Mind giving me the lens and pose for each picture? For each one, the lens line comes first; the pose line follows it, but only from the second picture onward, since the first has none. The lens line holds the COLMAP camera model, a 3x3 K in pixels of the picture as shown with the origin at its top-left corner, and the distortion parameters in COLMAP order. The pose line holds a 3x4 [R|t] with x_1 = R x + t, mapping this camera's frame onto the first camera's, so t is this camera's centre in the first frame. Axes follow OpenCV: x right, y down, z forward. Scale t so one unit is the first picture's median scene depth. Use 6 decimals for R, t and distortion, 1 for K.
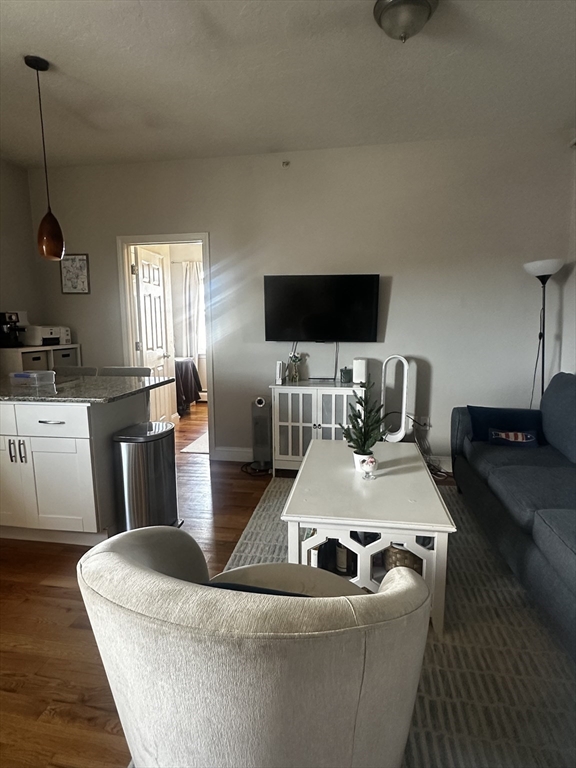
lens RADIAL K [[424.2, 0, 284.6], [0, 424.2, 383.3], [0, 0, 1]] dist [0.004894, -0.000522]
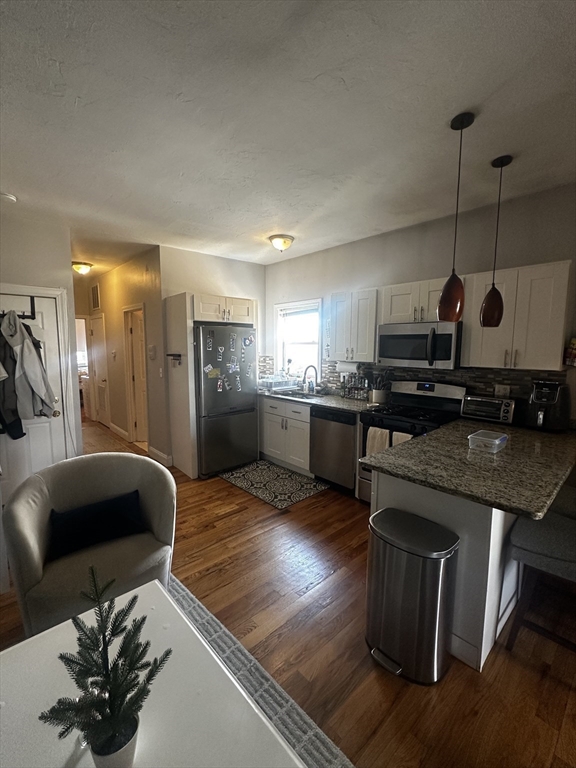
lens RADIAL K [[339.1, 0, 288.4], [0, 339.1, 384.3], [0, 0, 1]] dist [0.000815, 0.000184]
pose [[-0.602279, 0.102825, -0.791636, 0.208996], [-0.113926, 0.970448, 0.212726, -0.192551], [0.790115, 0.218308, -0.572765, 0.823135]]
